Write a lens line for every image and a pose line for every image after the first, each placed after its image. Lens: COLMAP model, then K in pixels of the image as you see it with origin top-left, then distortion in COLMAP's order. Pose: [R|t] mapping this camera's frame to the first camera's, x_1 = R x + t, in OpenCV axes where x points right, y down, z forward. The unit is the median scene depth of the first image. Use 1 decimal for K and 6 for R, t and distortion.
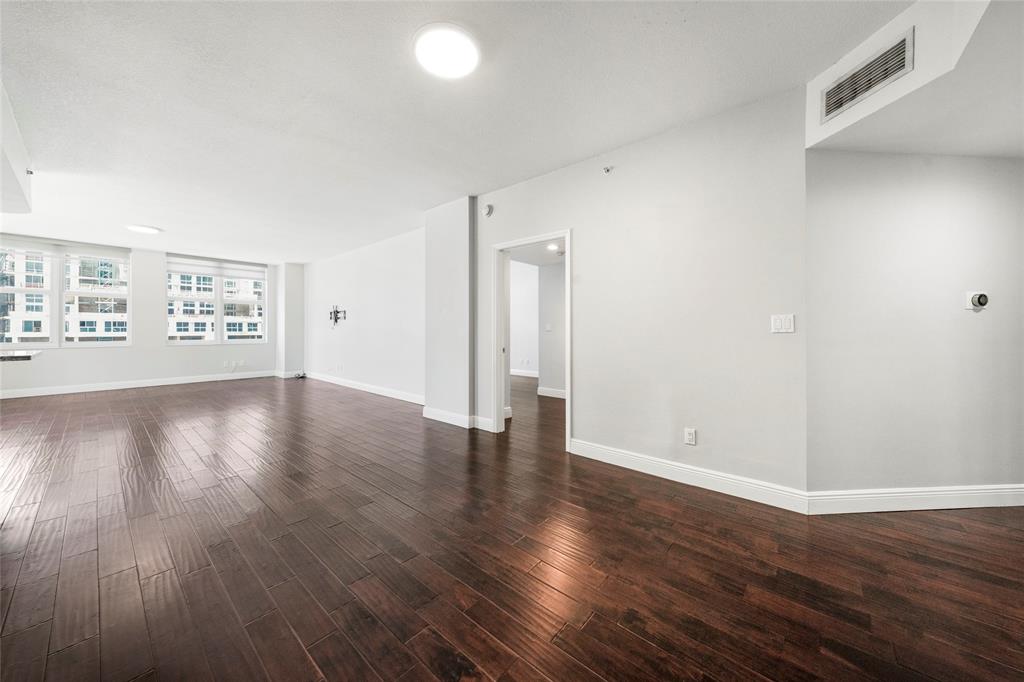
lens RADIAL K [[344.7, 0, 492.7], [0, 344.7, 328.3], [0, 0, 1]] dist [0.002002, 0.000810]
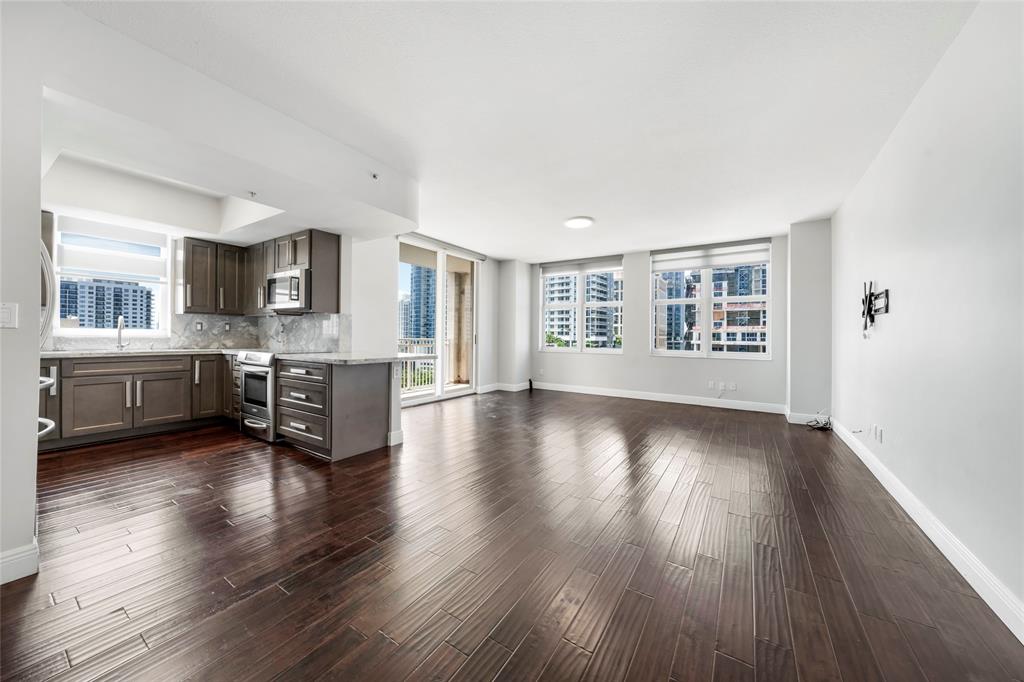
lens RADIAL K [[344.7, 0, 520.9], [0, 344.7, 337.2], [0, 0, 1]] dist [0.002002, 0.000810]
pose [[0.146765, 0.005353, -0.989157, -0.091473], [-0.010728, 0.999935, 0.003820, 0.003741], [0.989113, 0.010051, 0.146813, 0.458990]]
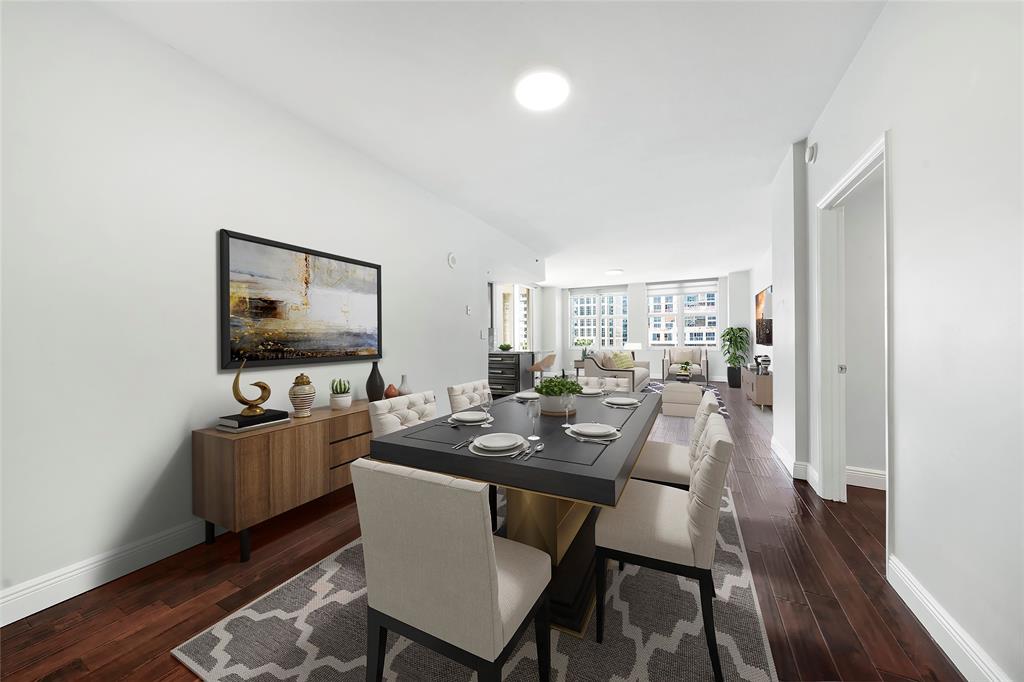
lens RADIAL K [[344.7, 0, 528.5], [0, 344.7, 341.6], [0, 0, 1]] dist [0.002002, 0.000810]
pose [[0.276439, 0.004761, -0.961020, 0.217760], [0.006760, 0.999953, 0.006899, 0.003347], [0.961008, -0.008403, 0.276394, 0.138860]]
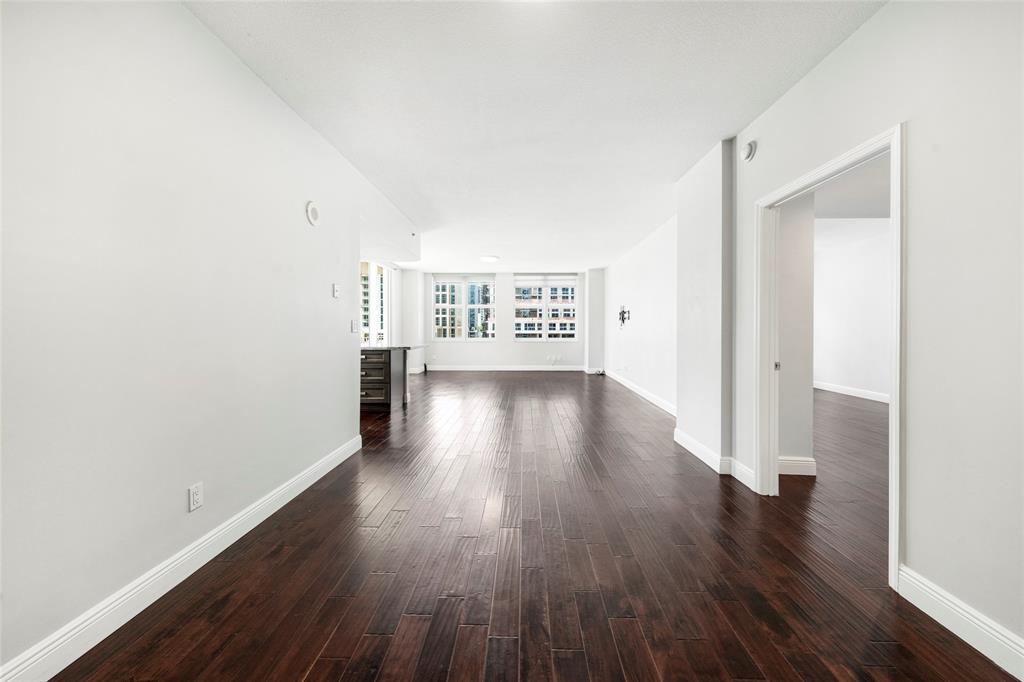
lens RADIAL K [[344.7, 0, 519.1], [0, 344.7, 331.3], [0, 0, 1]] dist [0.002002, 0.000810]
pose [[0.649149, 0.008267, -0.760616, 0.094600], [-0.000556, 0.999946, 0.010394, -0.002647], [0.760661, -0.006325, 0.649118, 0.110625]]
